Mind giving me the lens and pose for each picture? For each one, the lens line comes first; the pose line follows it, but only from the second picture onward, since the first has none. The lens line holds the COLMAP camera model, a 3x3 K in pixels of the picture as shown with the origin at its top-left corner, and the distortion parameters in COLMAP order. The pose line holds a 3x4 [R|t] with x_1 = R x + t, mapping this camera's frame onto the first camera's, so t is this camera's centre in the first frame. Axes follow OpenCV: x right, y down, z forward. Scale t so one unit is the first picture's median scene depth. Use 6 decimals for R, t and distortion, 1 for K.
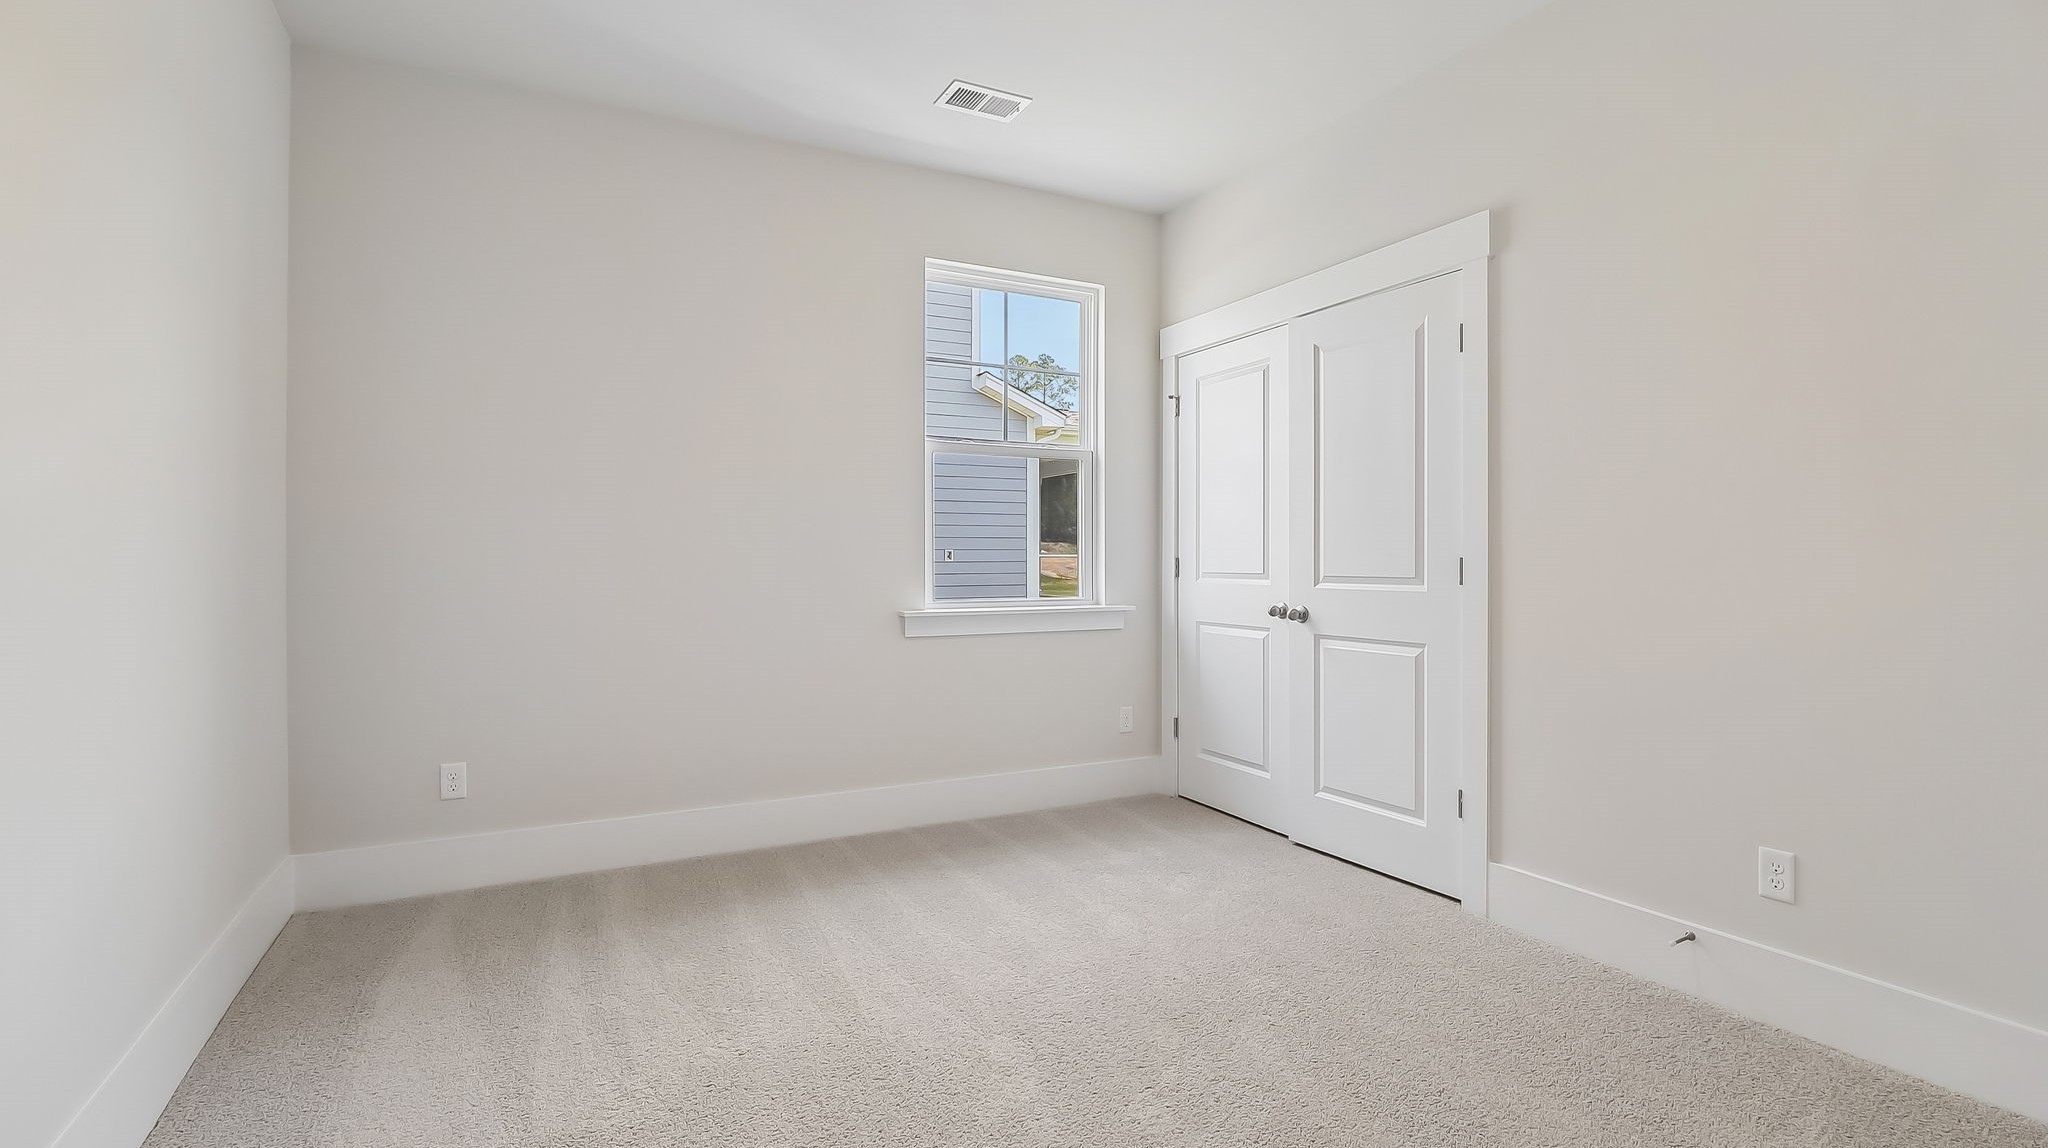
lens RADIAL K [[951.9, 0, 1024.8], [0, 951.9, 565.0], [0, 0, 1]] dist [-0.001444, -0.013018]
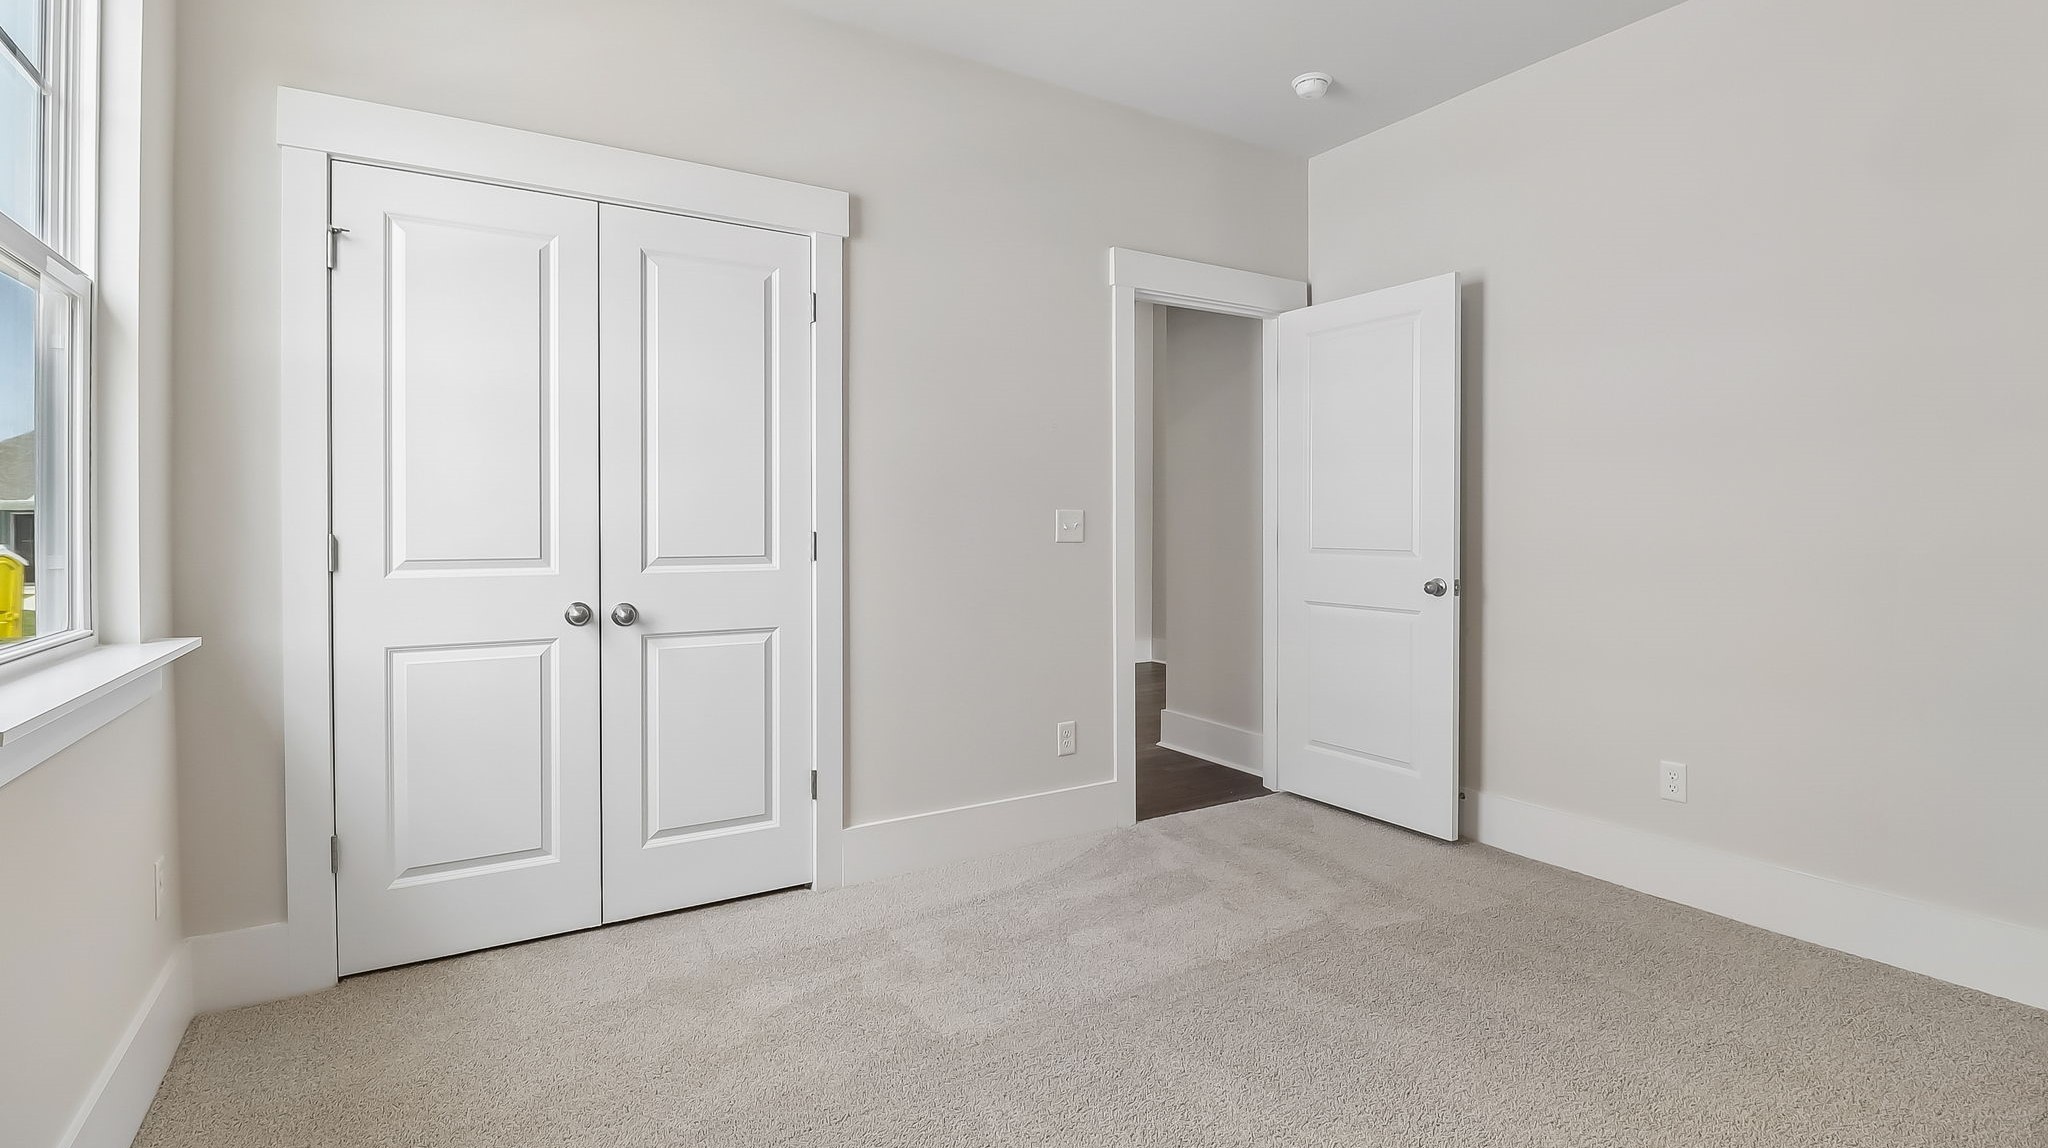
lens RADIAL K [[940.7, 0, 1019.5], [0, 940.7, 530.6], [0, 0, 1]] dist [-0.001895, -0.013375]
pose [[-0.083495, -0.008847, 0.996469, -0.503905], [0.005945, 0.999938, 0.009376, -0.017053], [-0.996490, 0.006707, -0.083438, 0.842474]]
